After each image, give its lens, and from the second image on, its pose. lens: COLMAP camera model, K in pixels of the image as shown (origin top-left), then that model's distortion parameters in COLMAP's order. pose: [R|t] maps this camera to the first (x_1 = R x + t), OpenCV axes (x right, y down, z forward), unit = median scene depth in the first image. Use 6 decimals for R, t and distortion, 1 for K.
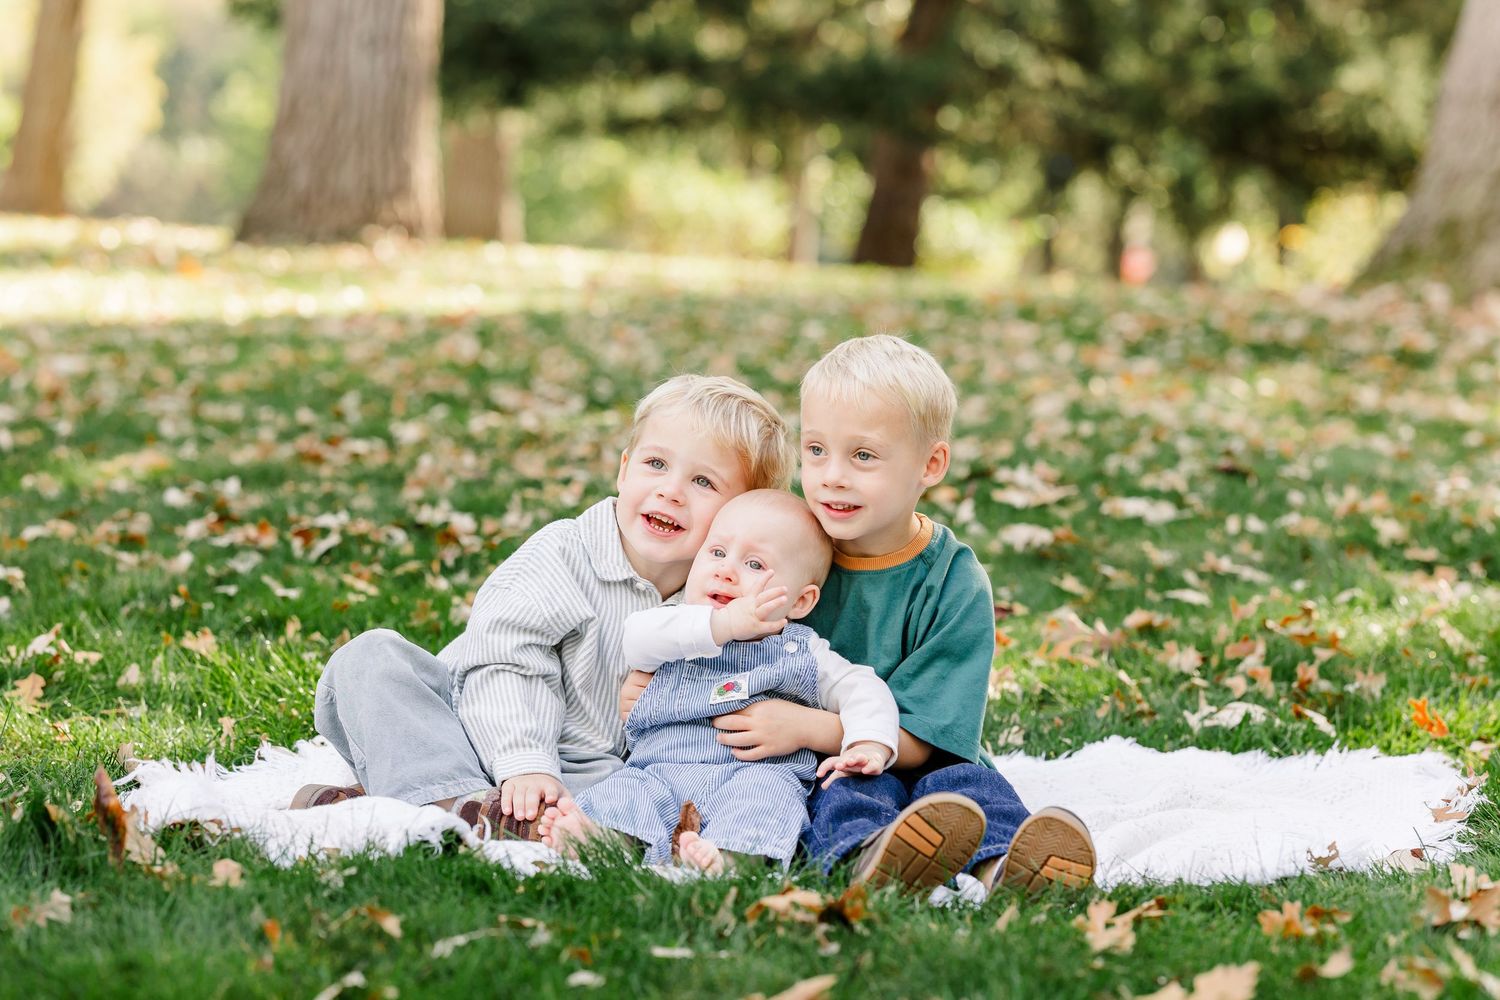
lens RADIAL K [[3697.1, 0, 815.1], [0, 3697.1, 528.5], [0, 0, 1]] dist [-0.033140, 0.116948]
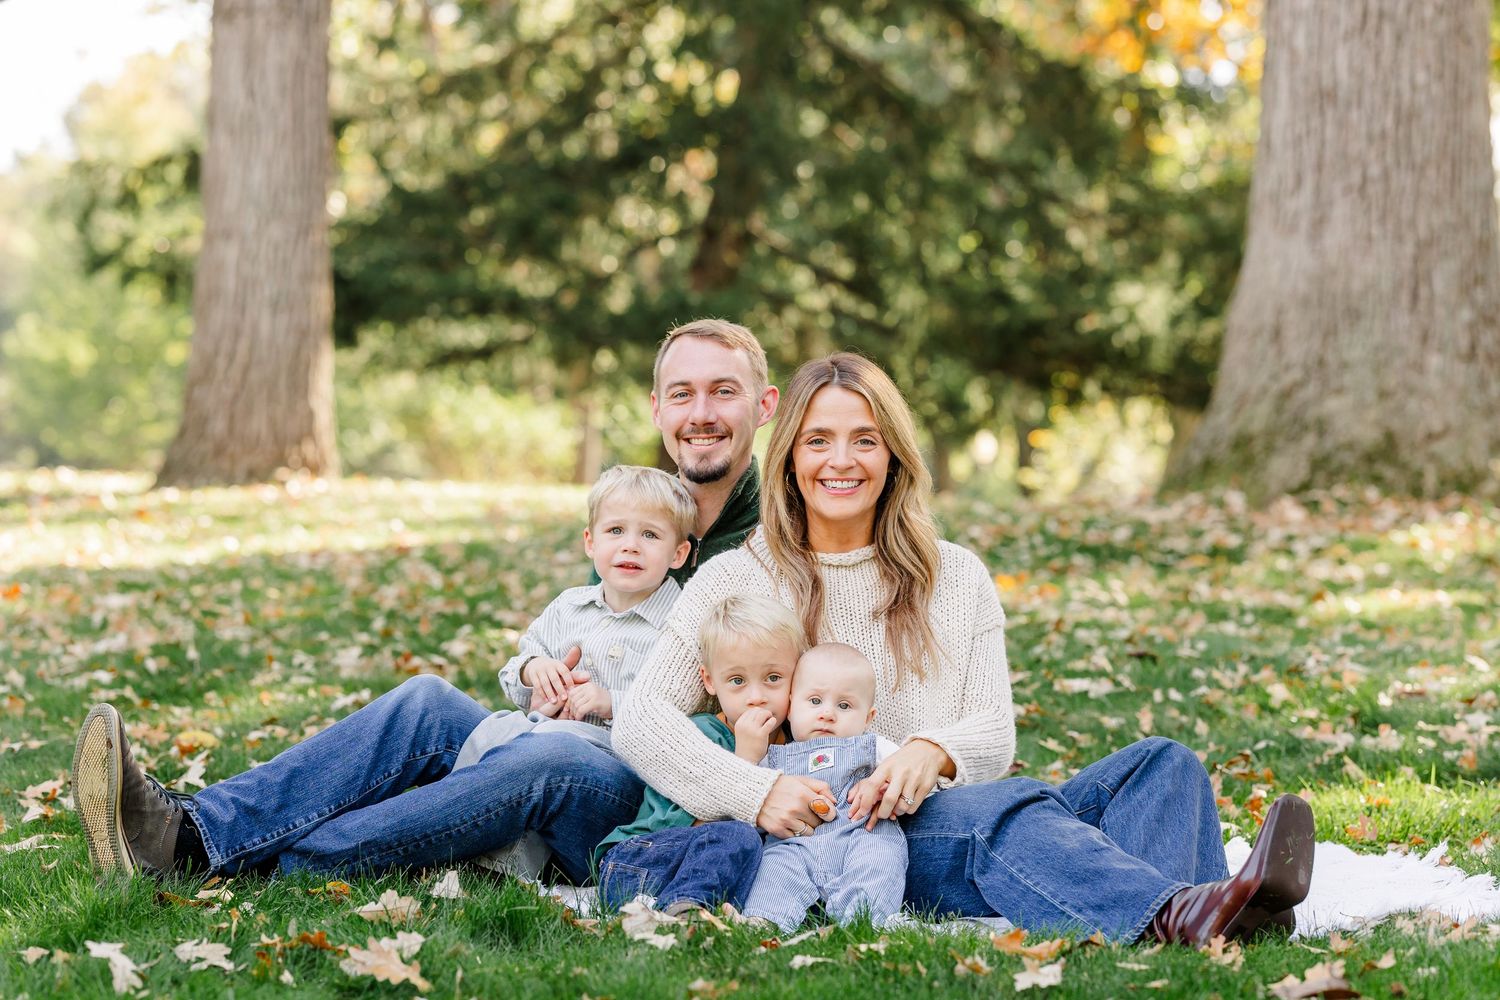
lens RADIAL K [[3706.0, 0, 750.0], [0, 3706.0, 500.0], [0, 0, 1]] dist [-0.044957, 0.096259]
pose [[0.997061, -0.033137, 0.069079, -0.115946], [0.037276, 0.997531, -0.059521, 0.002332], [-0.066936, 0.061921, 0.995834, -0.284361]]
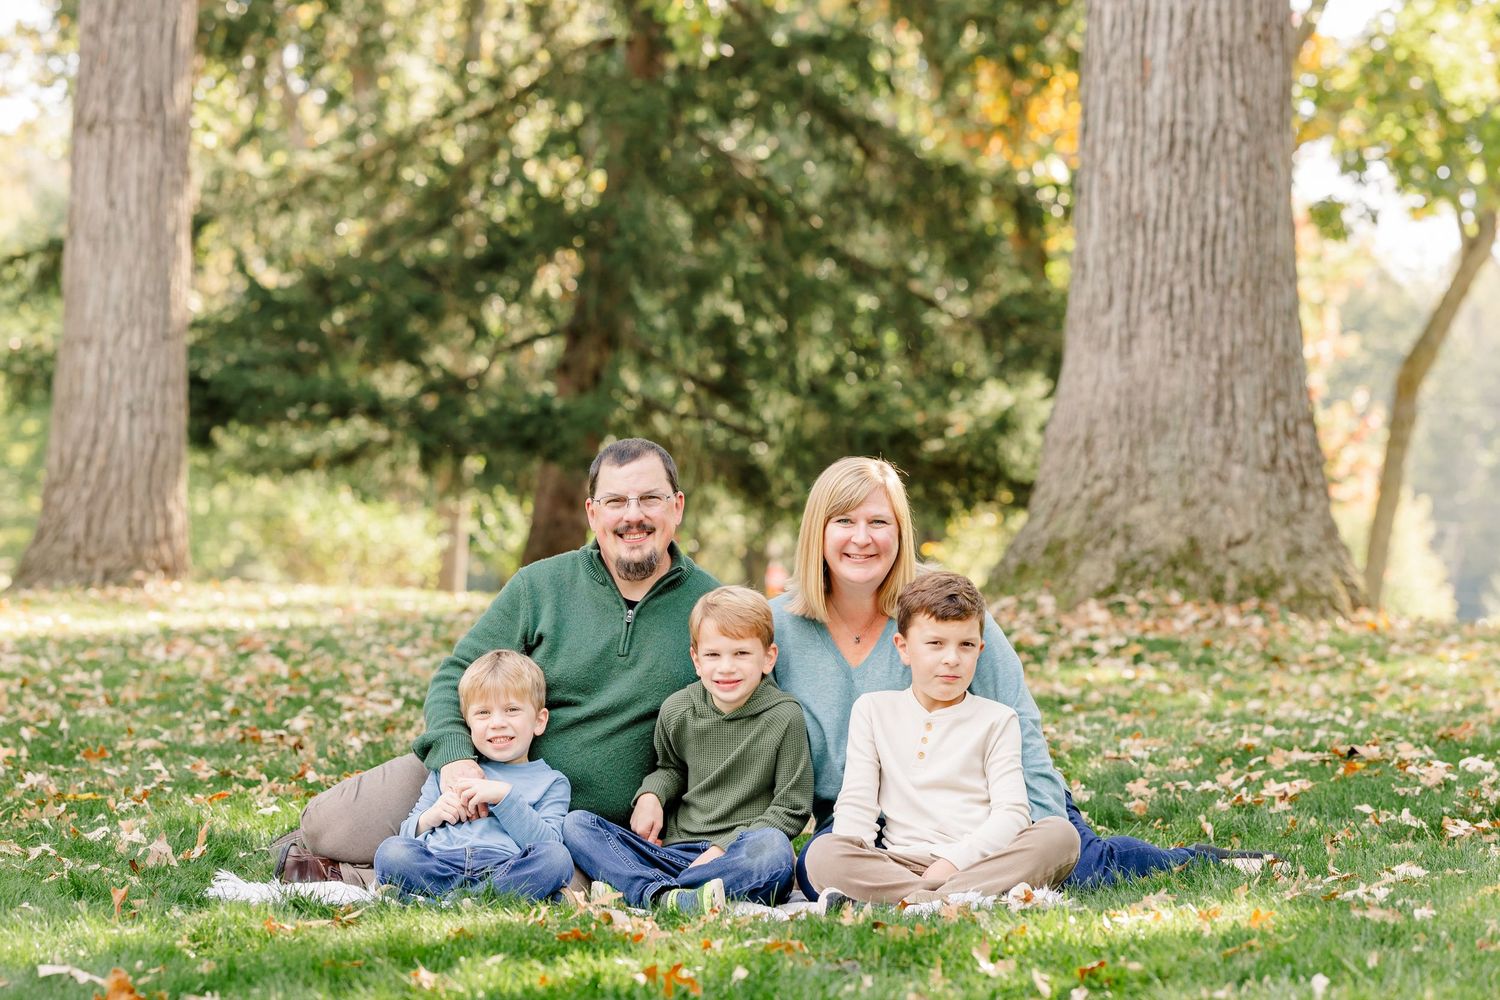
lens RADIAL K [[4330.4, 0, 750.0], [0, 4330.4, 500.0], [0, 0, 1]] dist [-0.014878, 0.030743]
pose [[0.995923, -0.025690, 0.086468, -0.095628], [0.033311, 0.995573, -0.087887, 0.046500], [-0.083827, 0.090409, 0.992370, -0.751033]]
